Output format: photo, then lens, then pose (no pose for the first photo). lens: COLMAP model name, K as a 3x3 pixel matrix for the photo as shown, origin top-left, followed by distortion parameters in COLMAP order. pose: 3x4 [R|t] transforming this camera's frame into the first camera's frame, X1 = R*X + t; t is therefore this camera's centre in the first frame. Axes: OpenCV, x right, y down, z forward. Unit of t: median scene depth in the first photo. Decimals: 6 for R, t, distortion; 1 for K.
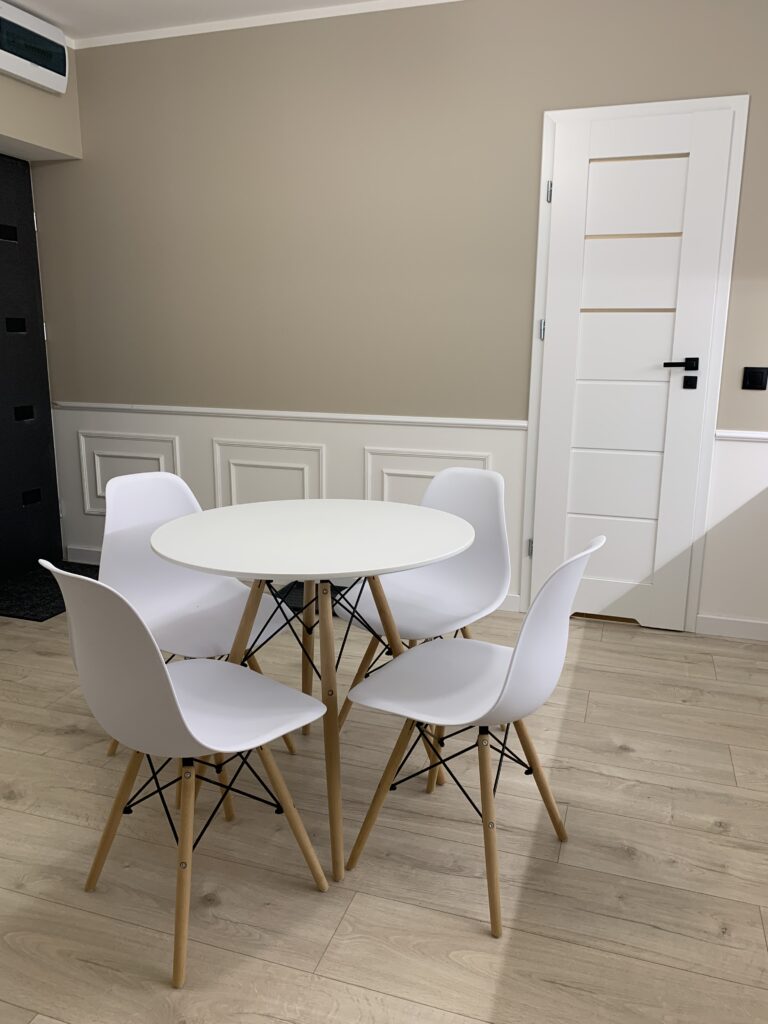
lens RADIAL K [[786.0, 0, 380.1], [0, 786.0, 511.6], [0, 0, 1]] dist [0.007211, -0.002561]
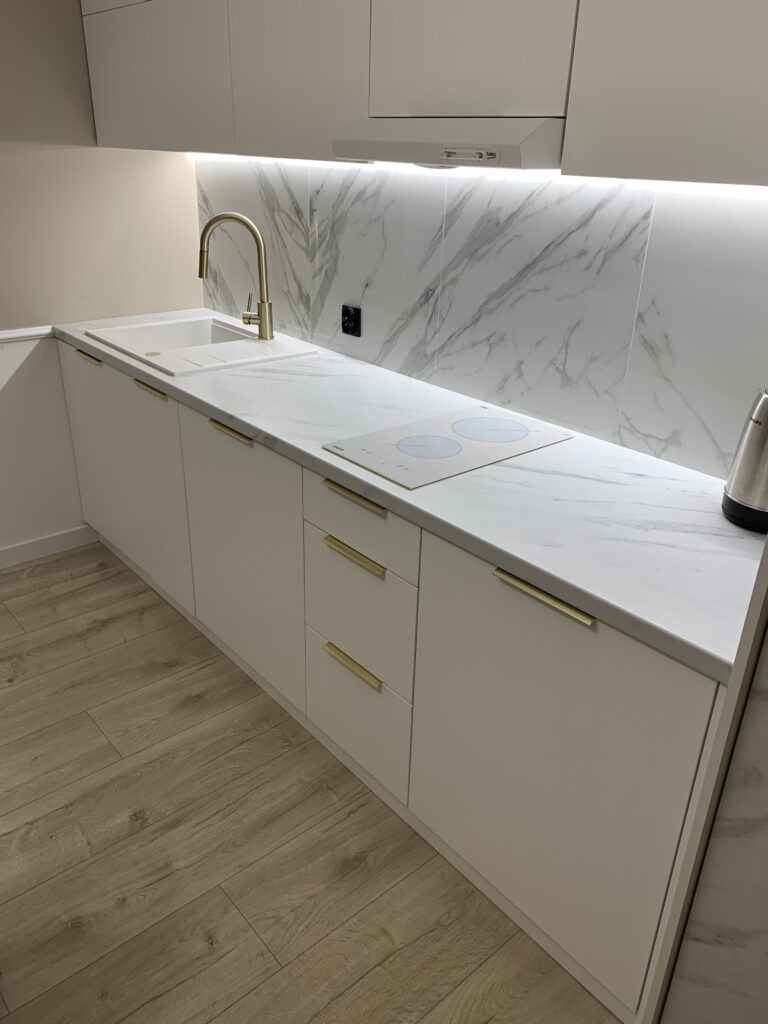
lens RADIAL K [[786.0, 0, 382.2], [0, 786.0, 509.2], [0, 0, 1]] dist [0.007211, -0.002561]
pose [[0.511598, -0.357209, 0.781453, -0.012892], [0.165050, 0.933404, 0.318614, -0.184273], [-0.843224, -0.034024, 0.536485, 0.270290]]
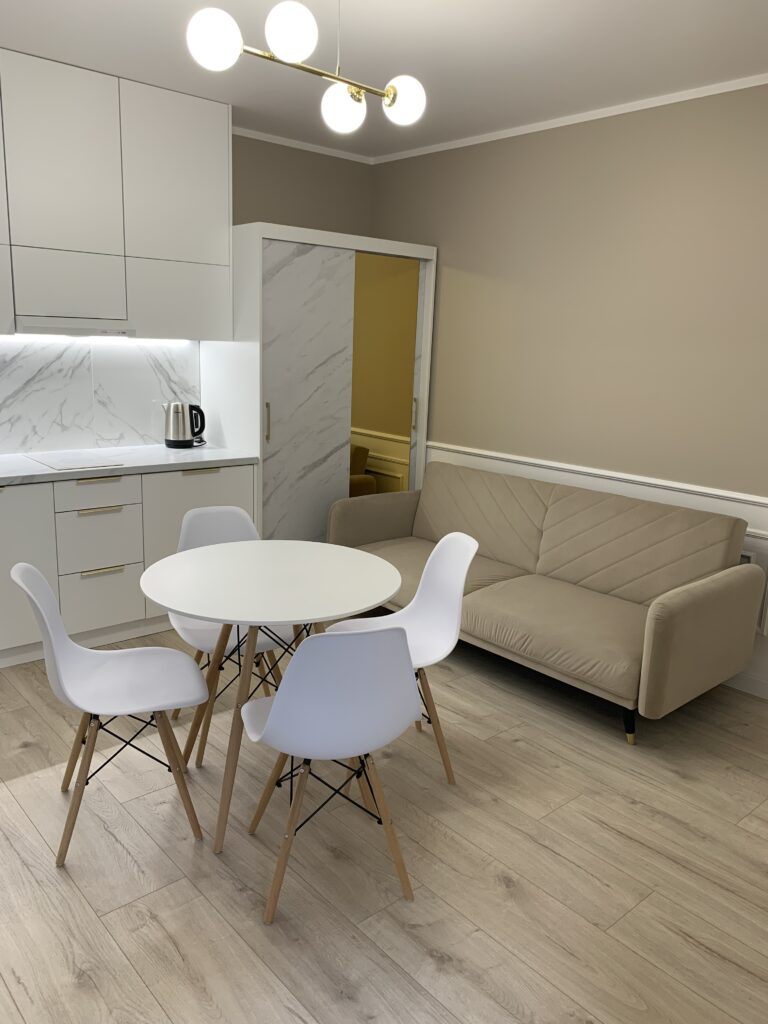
lens RADIAL K [[786.0, 0, 383.2], [0, 786.0, 511.2], [0, 0, 1]] dist [0.007211, -0.002561]
pose [[-0.863508, -0.150398, 0.481388, -0.784957], [0.065763, 0.912773, 0.403139, -0.541834], [-0.500029, 0.379771, -0.778296, 1.776819]]
